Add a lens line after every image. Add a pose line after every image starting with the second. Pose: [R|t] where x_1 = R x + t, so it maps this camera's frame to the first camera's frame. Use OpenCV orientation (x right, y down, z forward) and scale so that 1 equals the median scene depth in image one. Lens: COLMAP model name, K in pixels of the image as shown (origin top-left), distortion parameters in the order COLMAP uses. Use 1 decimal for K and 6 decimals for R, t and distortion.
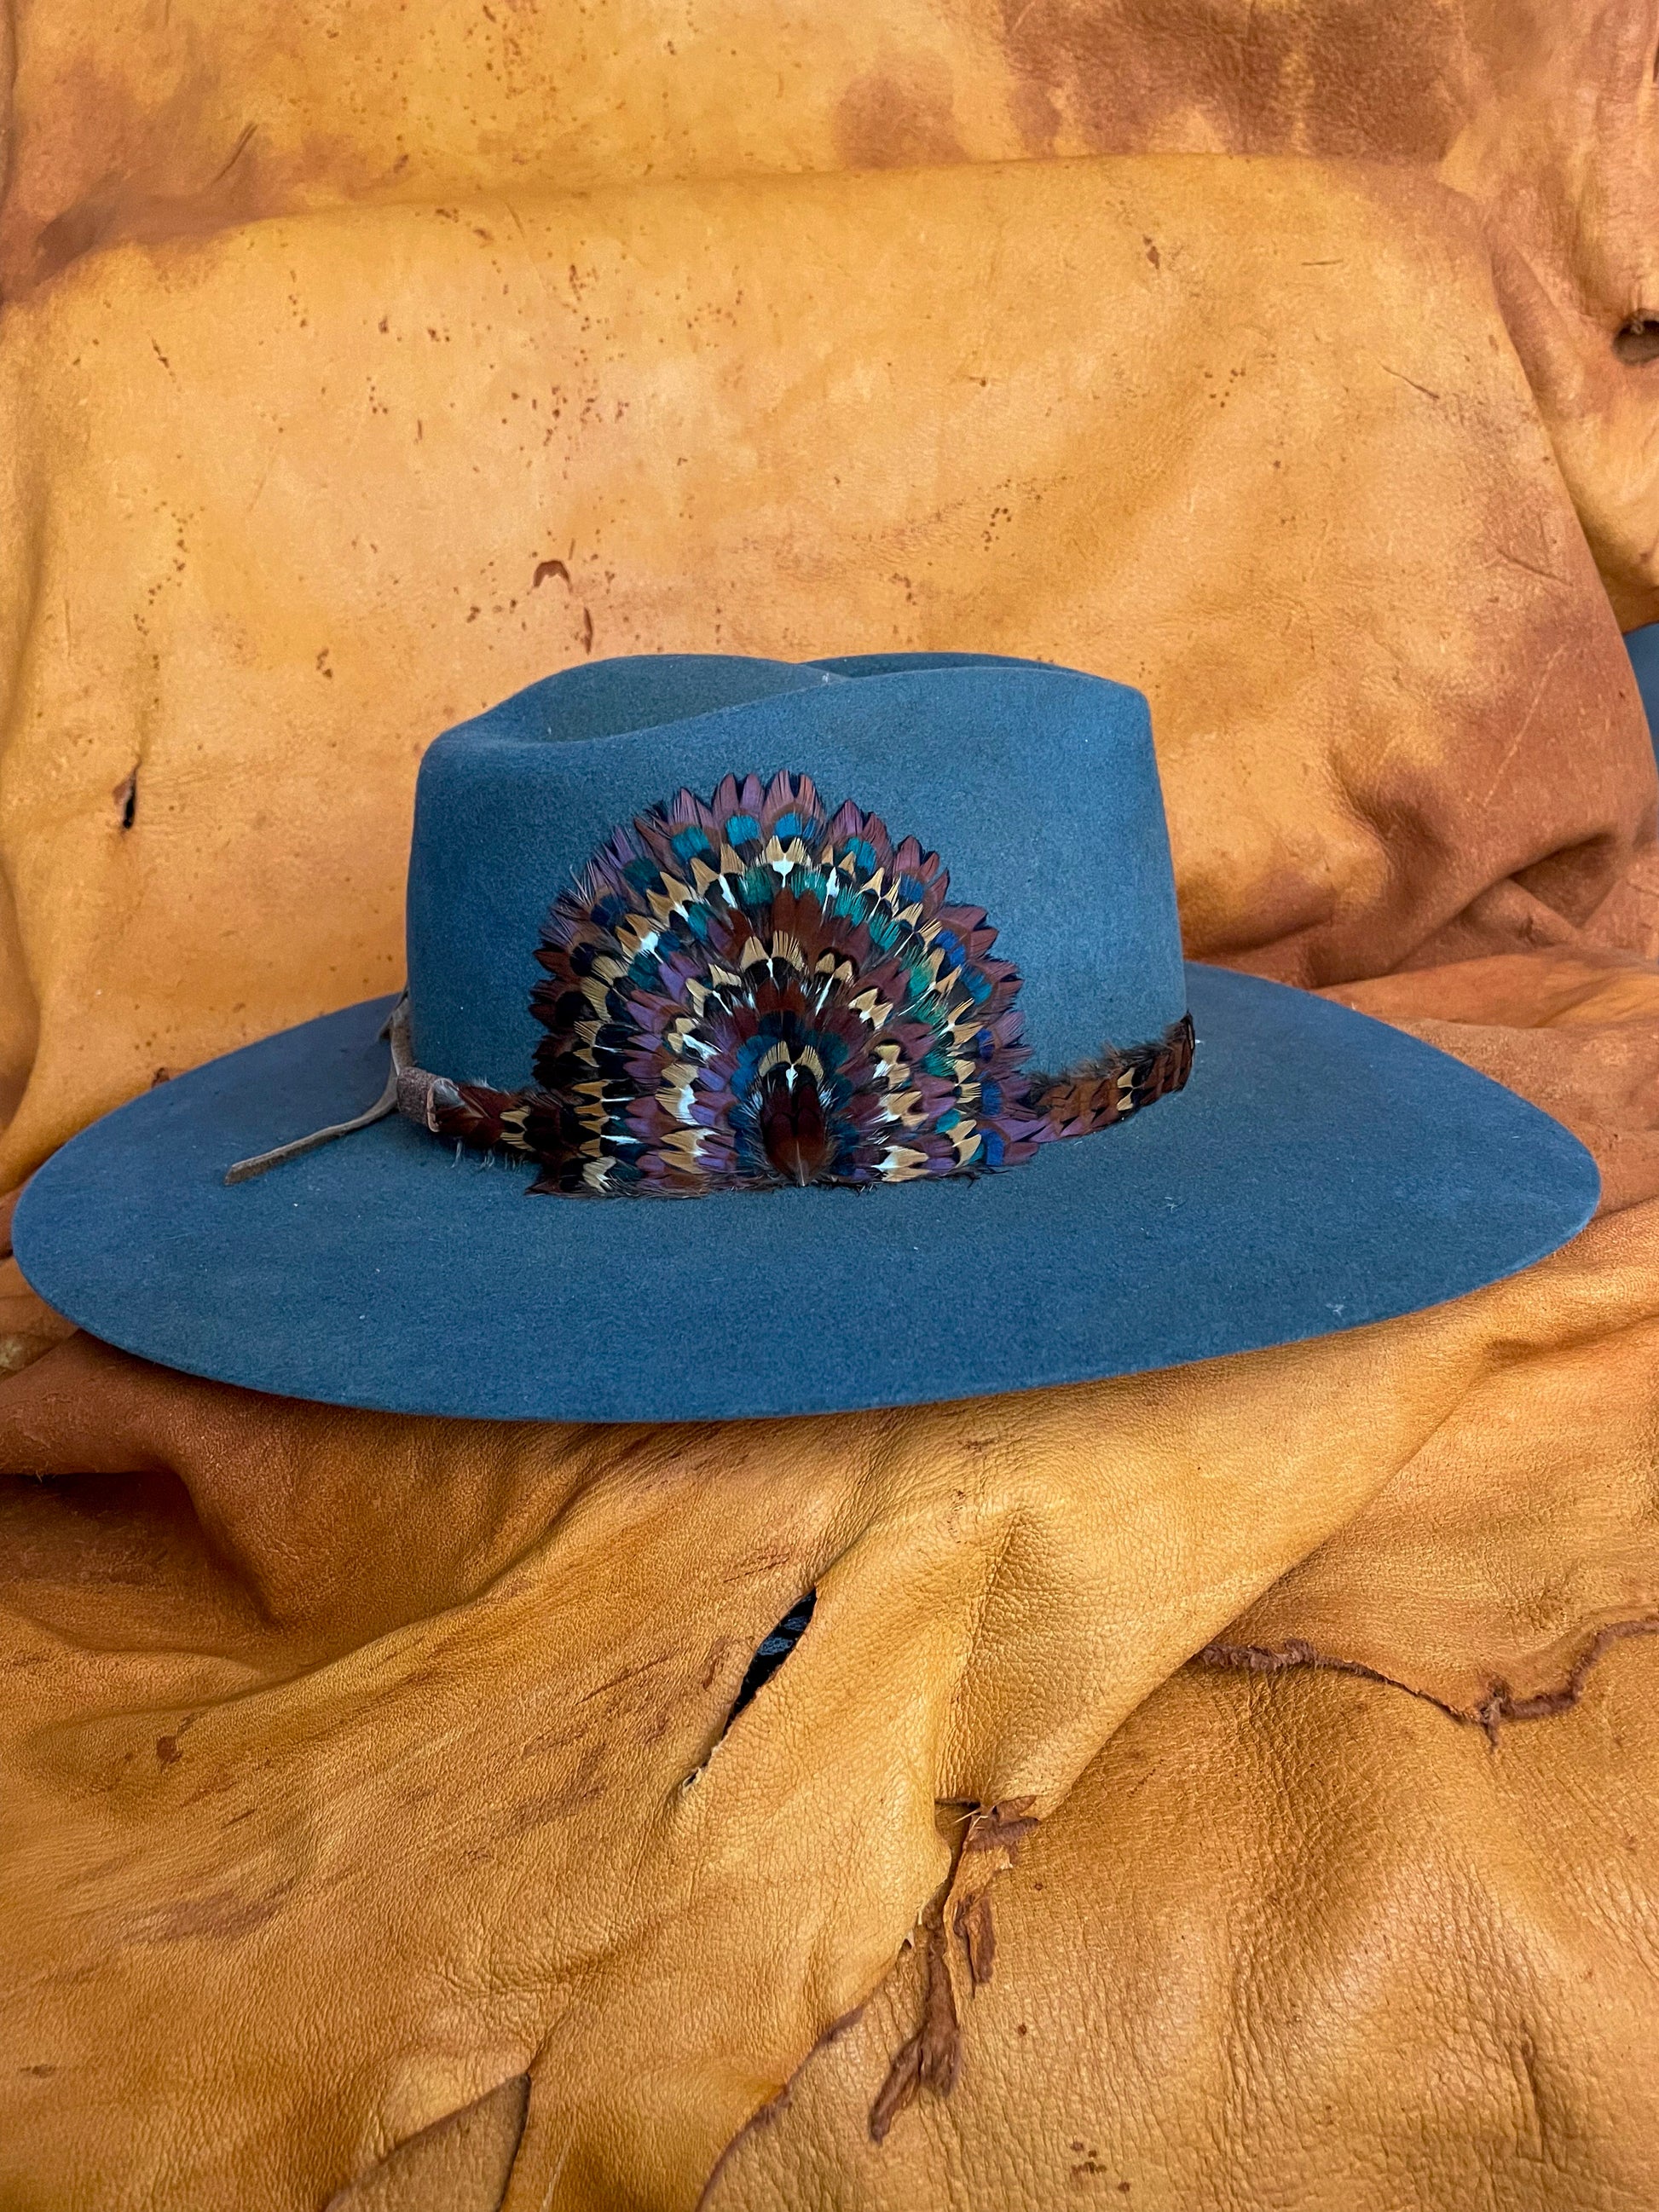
lens RADIAL K [[1757.2, 0, 850.2], [0, 1757.2, 1104.3], [0, 0, 1]] dist [0.040902, -0.079066]
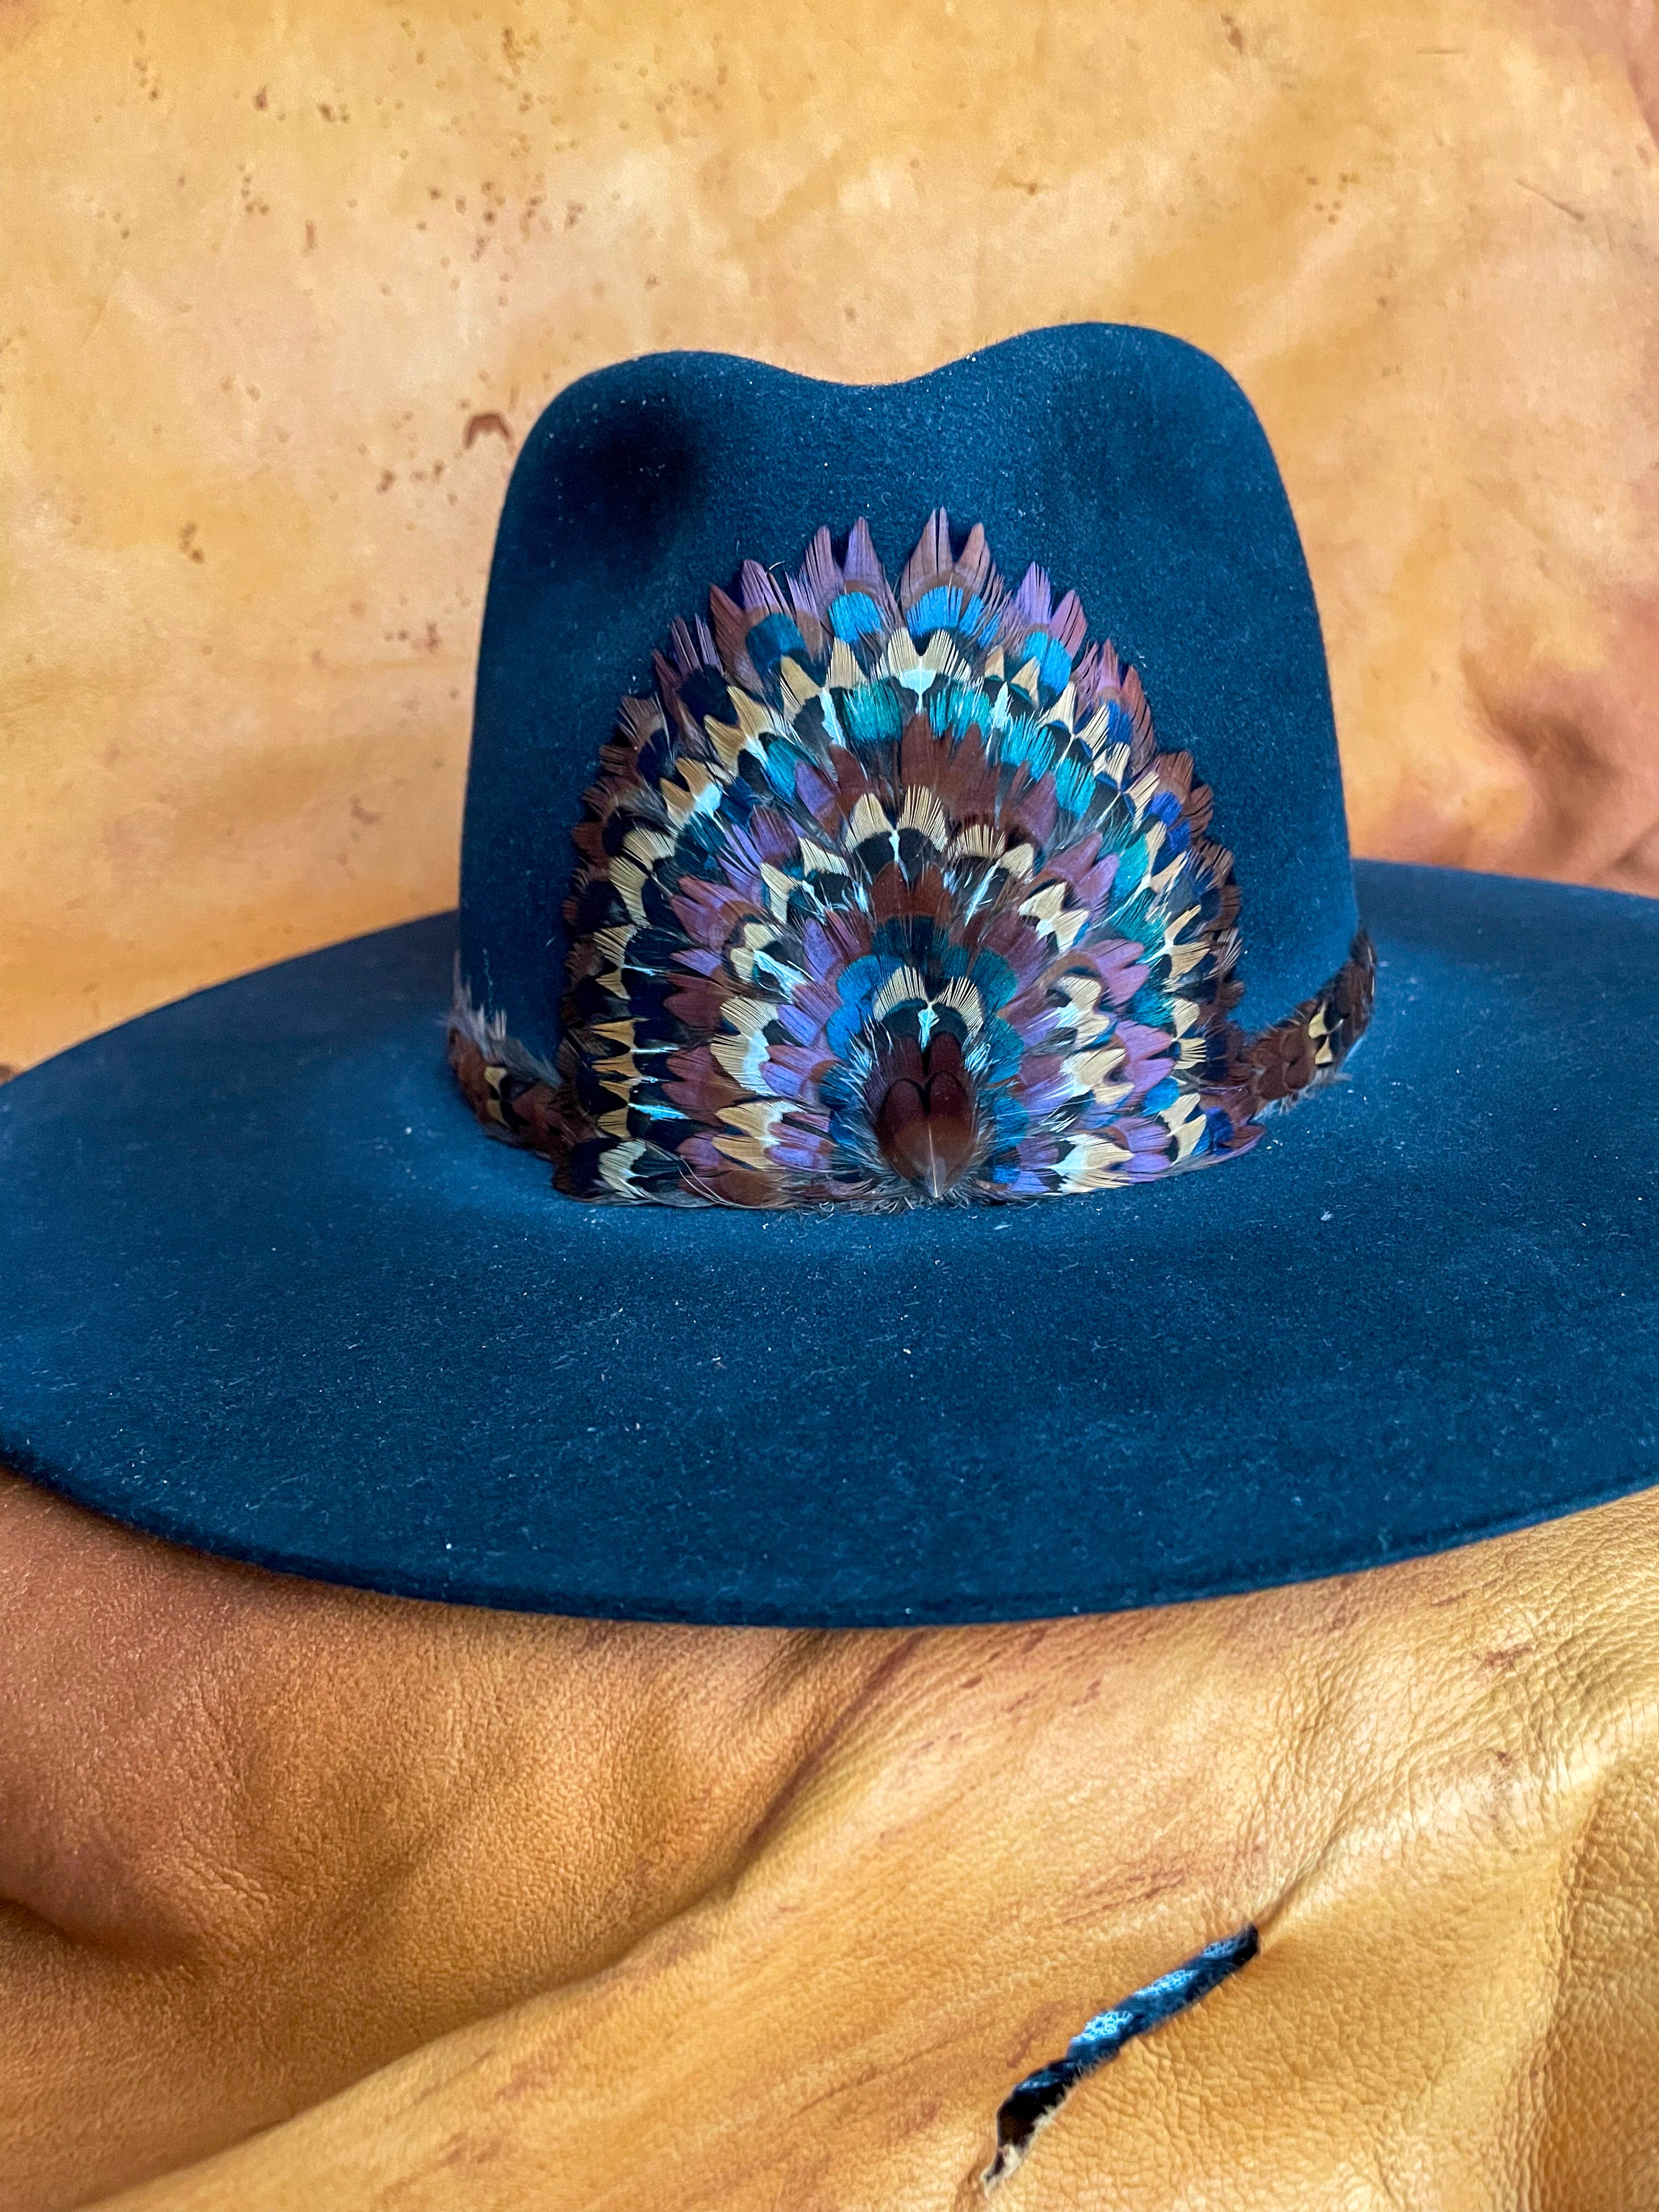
lens RADIAL K [[1757.1, 0, 869.8], [0, 1757.1, 1143.3], [0, 0, 1]] dist [0.040902, -0.079066]
pose [[0.997491, -0.028271, 0.064907, -0.061251], [0.028311, 0.999599, 0.000304, 0.016153], [-0.064890, 0.001534, 0.997891, 0.217835]]
